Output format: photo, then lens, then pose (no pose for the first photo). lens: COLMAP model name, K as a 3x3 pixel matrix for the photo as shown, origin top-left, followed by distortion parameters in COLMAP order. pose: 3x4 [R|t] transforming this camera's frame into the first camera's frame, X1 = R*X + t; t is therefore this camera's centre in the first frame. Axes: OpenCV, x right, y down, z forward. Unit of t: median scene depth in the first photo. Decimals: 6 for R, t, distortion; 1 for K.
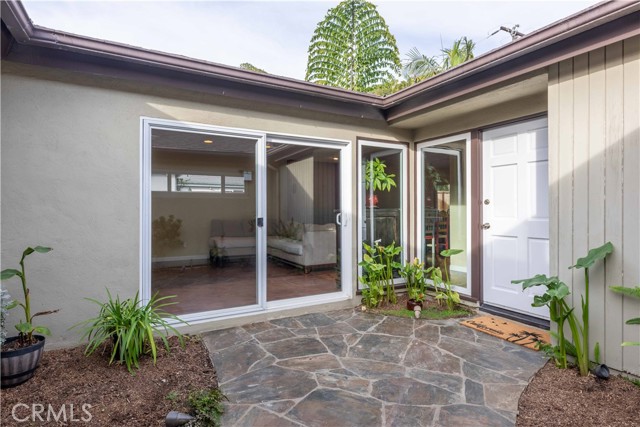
lens RADIAL K [[332.9, 0, 318.3], [0, 332.9, 207.3], [0, 0, 1]] dist [0.001439, 0.001598]
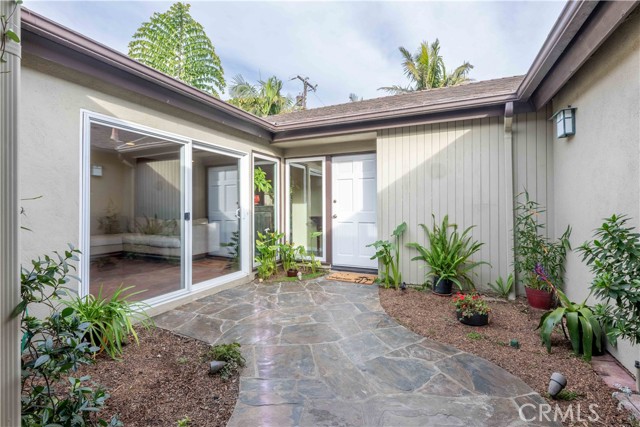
lens RADIAL K [[294.9, 0, 312.5], [0, 294.9, 202.7], [0, 0, 1]] dist [0.001832, -0.000466]
pose [[0.806255, 0.010766, 0.591471, -0.421668], [-0.004409, 0.999916, -0.012190, 0.007493], [-0.591552, 0.007220, 0.806234, -0.077017]]
